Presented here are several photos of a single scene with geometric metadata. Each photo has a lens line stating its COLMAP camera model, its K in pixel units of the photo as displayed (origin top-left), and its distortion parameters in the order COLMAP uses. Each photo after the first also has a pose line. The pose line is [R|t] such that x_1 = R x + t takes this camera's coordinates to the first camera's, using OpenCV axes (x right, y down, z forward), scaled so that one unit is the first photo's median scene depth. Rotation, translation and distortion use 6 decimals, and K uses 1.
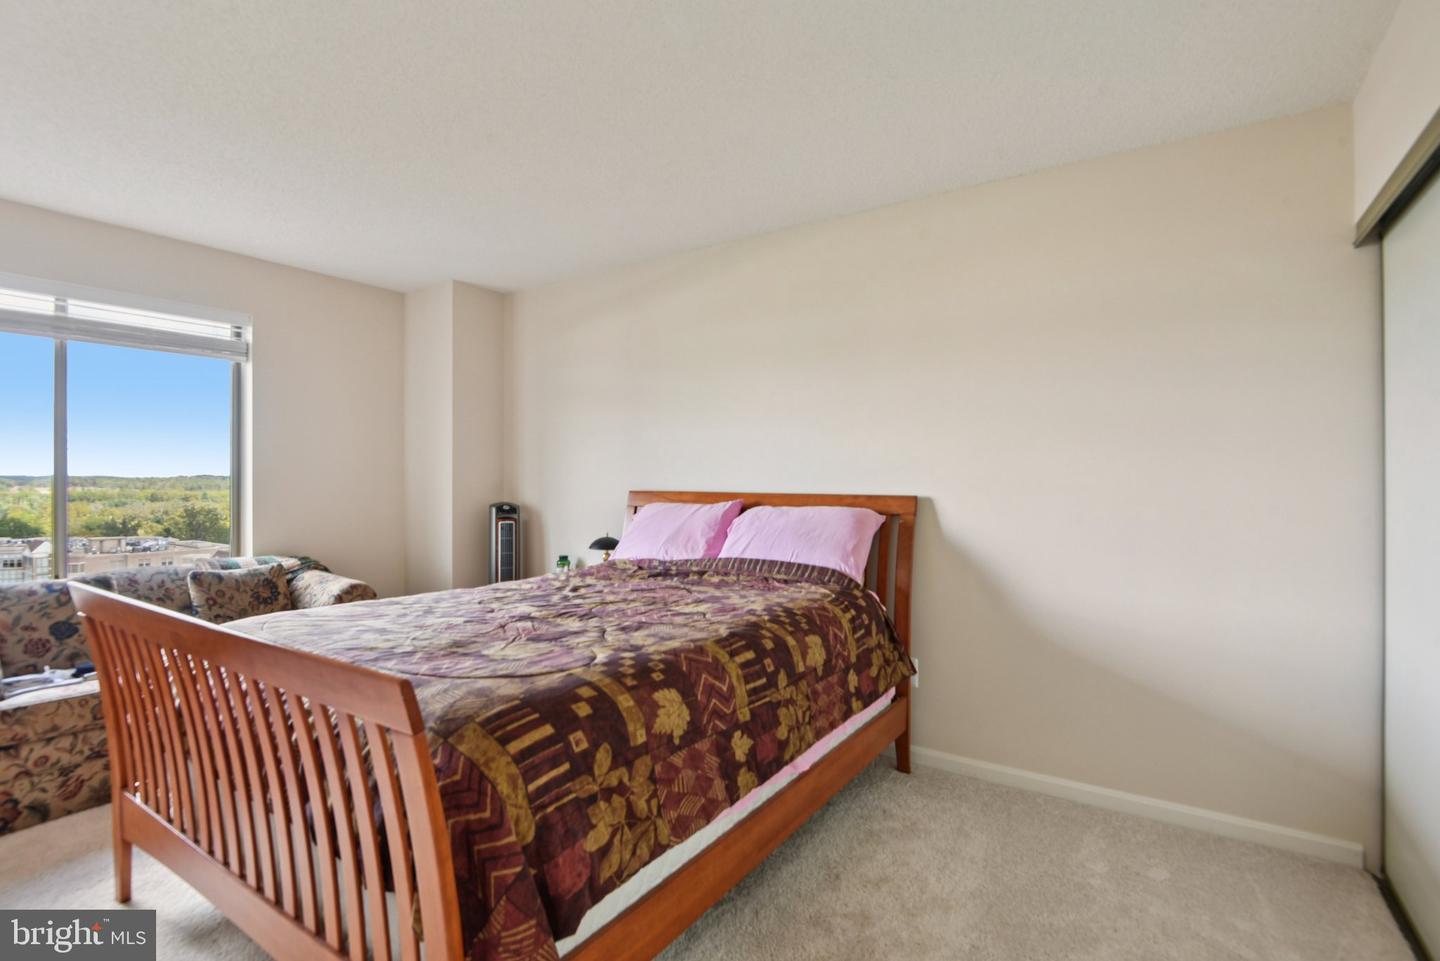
lens RADIAL K [[664.2, 0, 729.4], [0, 664.2, 482.2], [0, 0, 1]] dist [-0.014960, -0.001499]
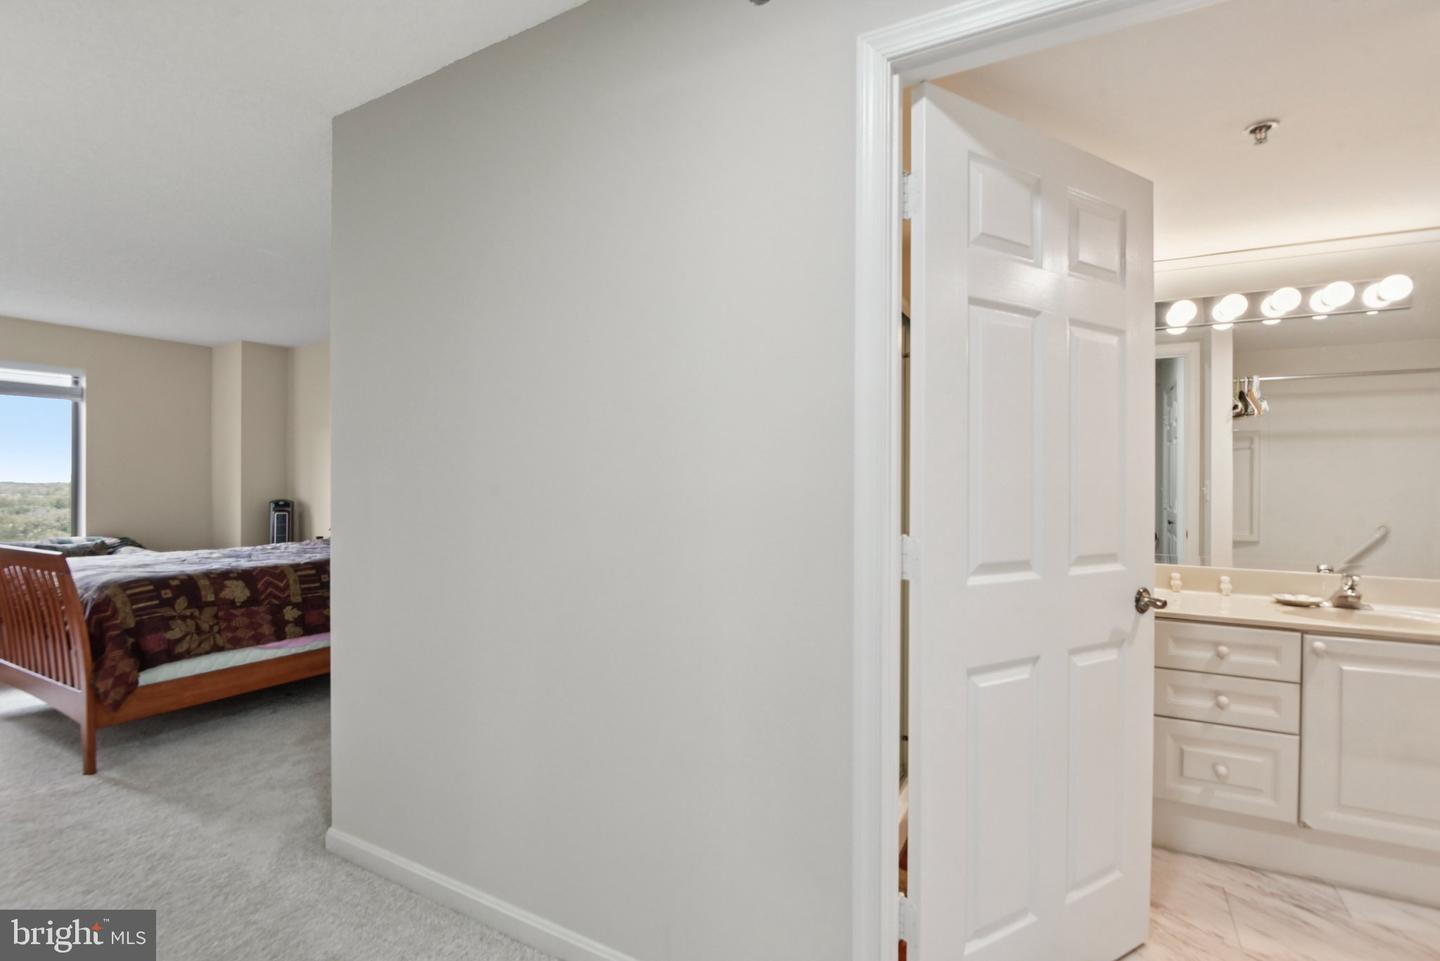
lens RADIAL K [[664.2, 0, 711.3], [0, 664.2, 479.4], [0, 0, 1]] dist [-0.014960, -0.001499]
pose [[0.997961, -0.005769, 0.063567, 1.199502], [0.006204, 0.999959, -0.006657, 0.009710], [-0.063526, 0.007038, 0.997955, -1.120357]]
